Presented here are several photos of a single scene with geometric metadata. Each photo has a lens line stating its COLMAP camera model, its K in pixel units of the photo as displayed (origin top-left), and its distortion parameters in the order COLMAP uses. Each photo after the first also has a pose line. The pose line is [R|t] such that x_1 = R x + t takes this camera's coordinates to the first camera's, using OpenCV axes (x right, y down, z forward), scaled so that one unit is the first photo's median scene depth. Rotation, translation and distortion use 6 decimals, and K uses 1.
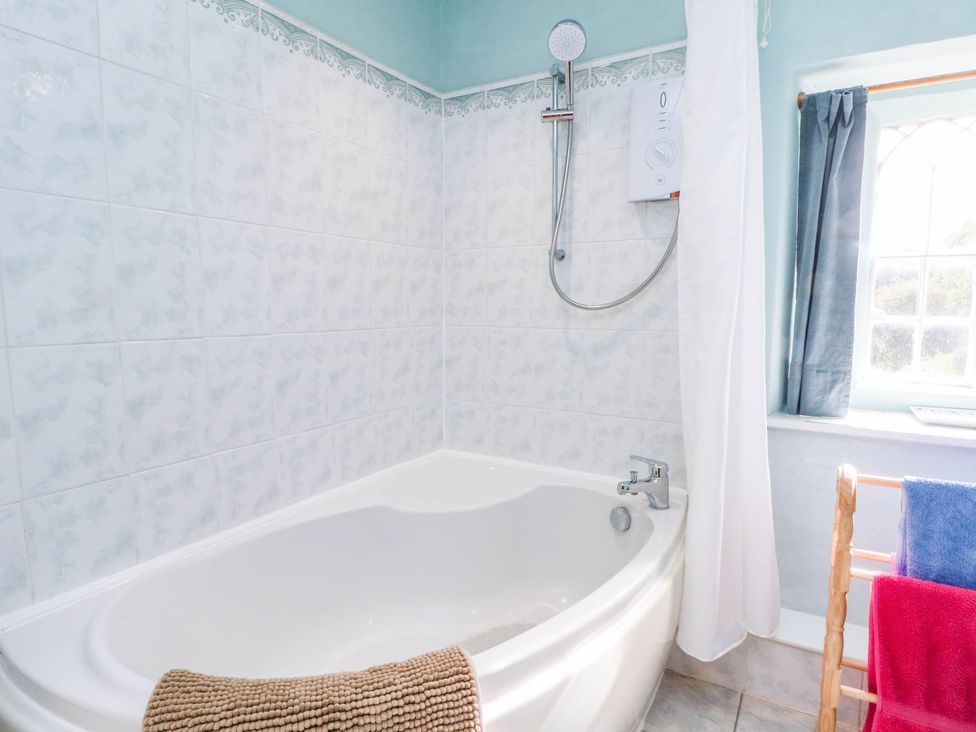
lens RADIAL K [[531.9, 0, 486.7], [0, 531.9, 359.3], [0, 0, 1]] dist [-0.015424, -0.001122]
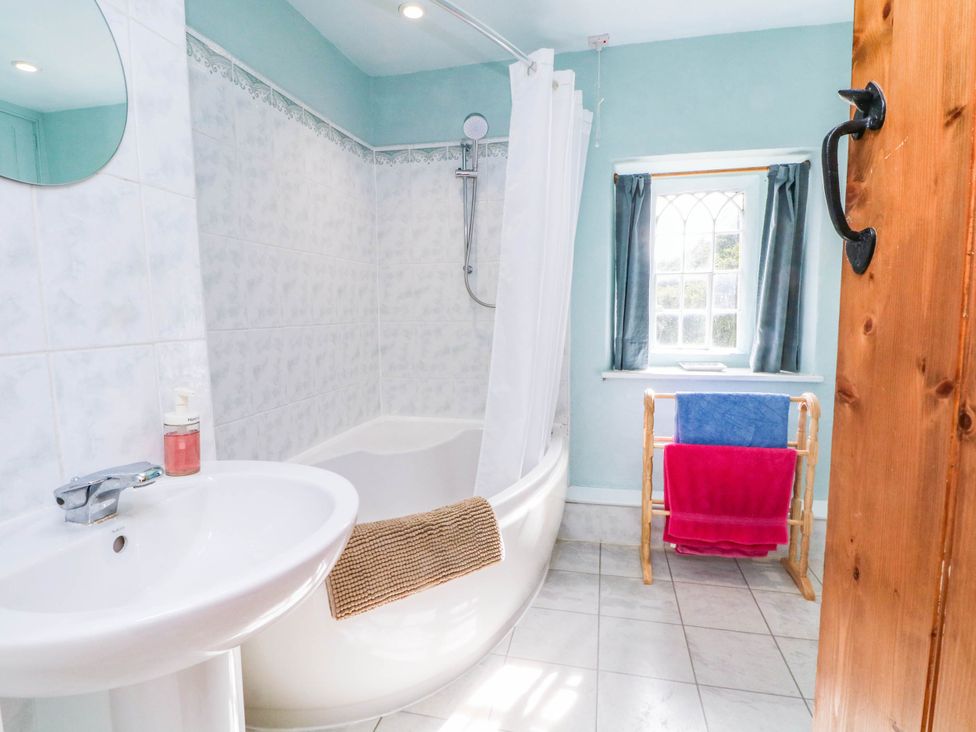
lens RADIAL K [[512.9, 0, 483.9], [0, 512.9, 363.0], [0, 0, 1]] dist [0.000988, -0.013793]
pose [[0.953758, -0.036861, 0.298307, -0.277659], [0.038765, 0.999248, -0.000467, 0.063479], [-0.298066, 0.012009, 0.954470, -0.373901]]
